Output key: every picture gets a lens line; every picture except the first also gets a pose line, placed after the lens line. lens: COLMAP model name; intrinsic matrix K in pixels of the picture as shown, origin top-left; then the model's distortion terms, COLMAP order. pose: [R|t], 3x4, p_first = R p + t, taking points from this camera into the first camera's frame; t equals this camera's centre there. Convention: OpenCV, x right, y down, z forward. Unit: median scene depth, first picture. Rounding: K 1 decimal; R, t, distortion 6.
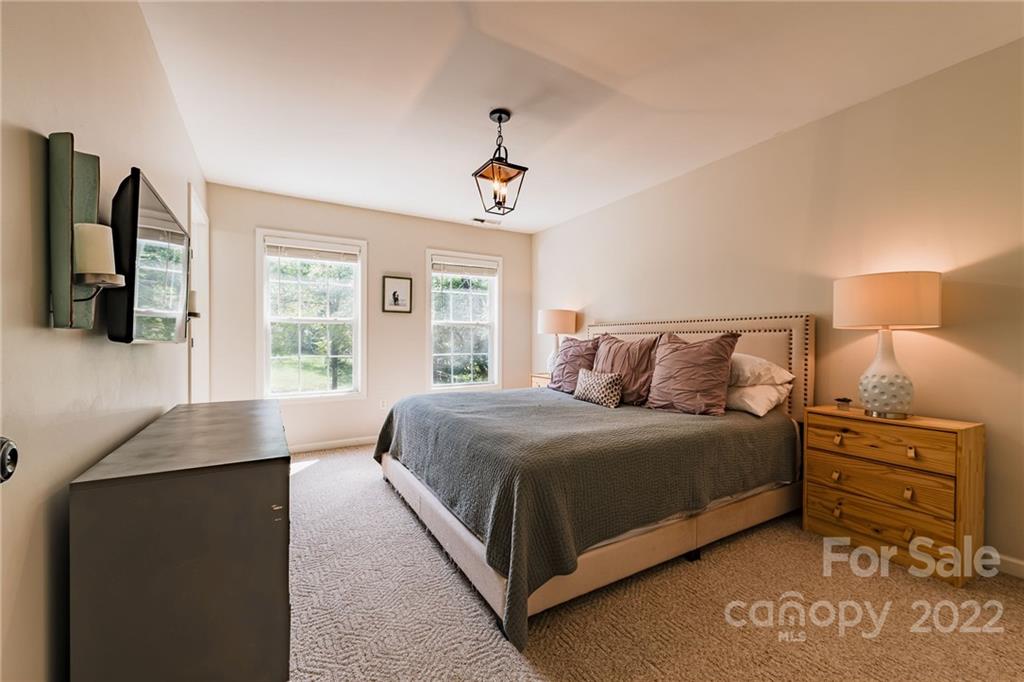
lens RADIAL K [[416.9, 0, 518.1], [0, 416.9, 342.9], [0, 0, 1]] dist [0.004938, -0.003340]
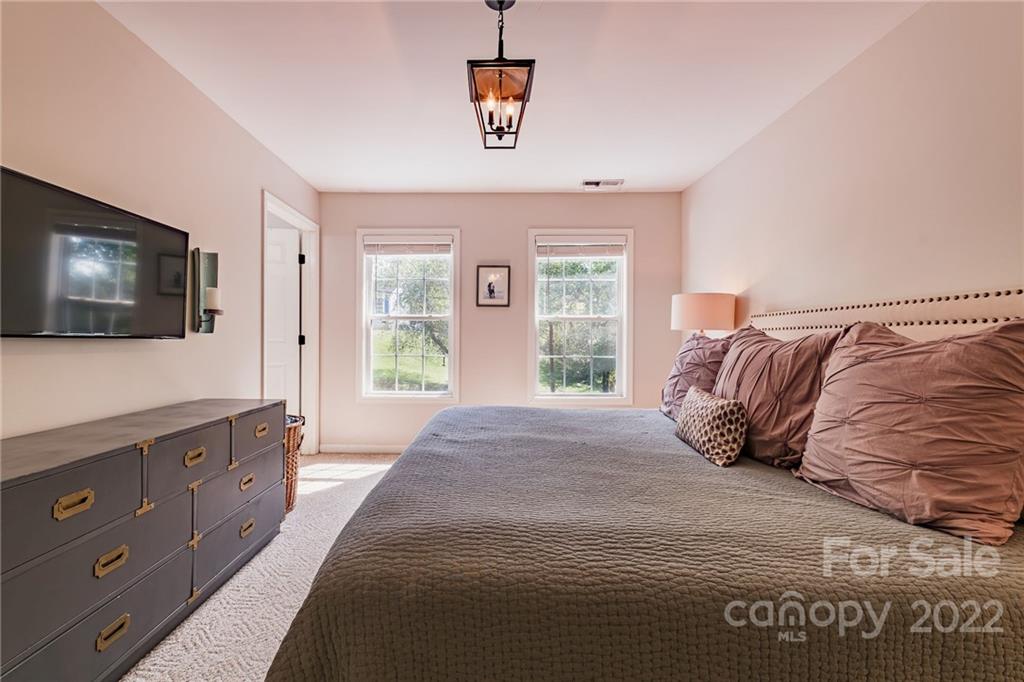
lens RADIAL K [[416.9, 0, 505.4], [0, 416.9, 338.6], [0, 0, 1]] dist [0.004938, -0.003340]
pose [[0.844348, 0.002307, -0.535790, 0.261946], [-0.007612, 0.999941, -0.007690, 0.000131], [0.535741, 0.010571, 0.844316, 0.374988]]
